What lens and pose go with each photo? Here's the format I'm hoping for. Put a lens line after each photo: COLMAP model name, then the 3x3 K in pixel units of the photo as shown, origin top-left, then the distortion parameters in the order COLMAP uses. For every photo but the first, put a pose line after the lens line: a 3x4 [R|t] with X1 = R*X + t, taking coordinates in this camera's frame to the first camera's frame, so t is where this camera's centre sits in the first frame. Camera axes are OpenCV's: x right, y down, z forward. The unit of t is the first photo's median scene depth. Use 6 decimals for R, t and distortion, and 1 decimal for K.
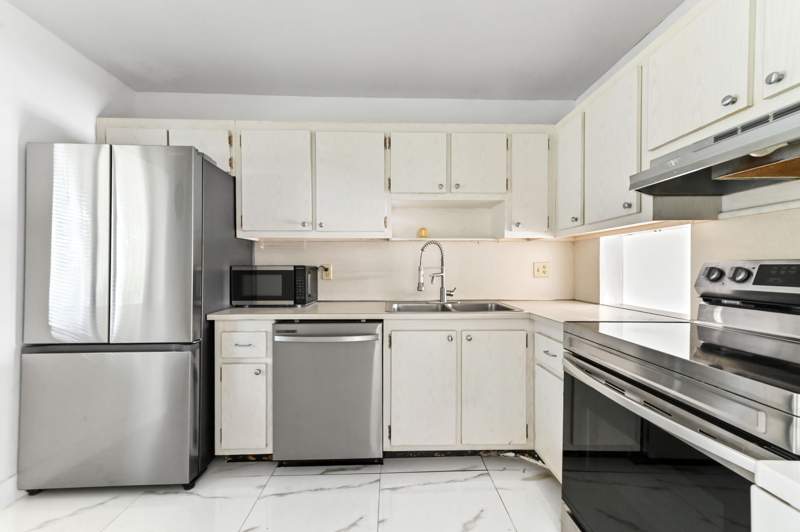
lens RADIAL K [[314.0, 0, 400.0], [0, 314.0, 266.0], [0, 0, 1]] dist [-0.000850, -0.000117]
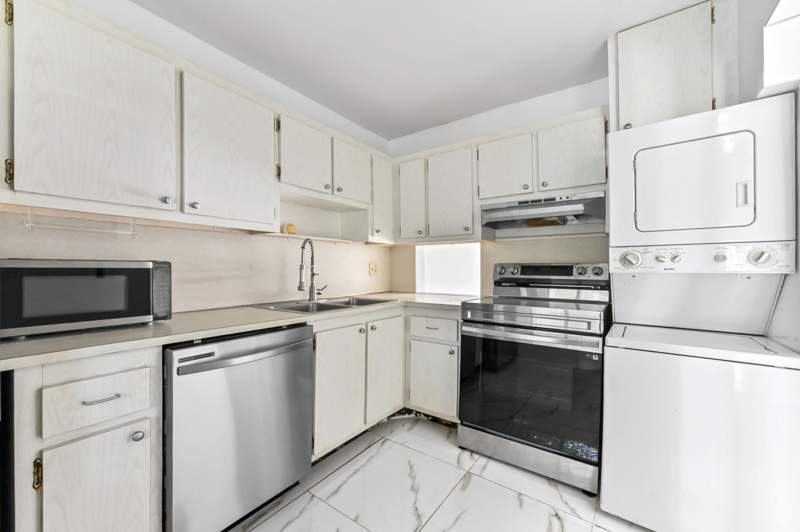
lens RADIAL K [[319.5, 0, 401.1], [0, 319.5, 262.9], [0, 0, 1]] dist [0.000586, 0.012028]
pose [[0.597649, 0.016908, 0.801580, -0.554517], [-0.004549, 0.999833, -0.017698, 0.011487], [-0.801745, 0.006931, 0.597626, 0.185248]]
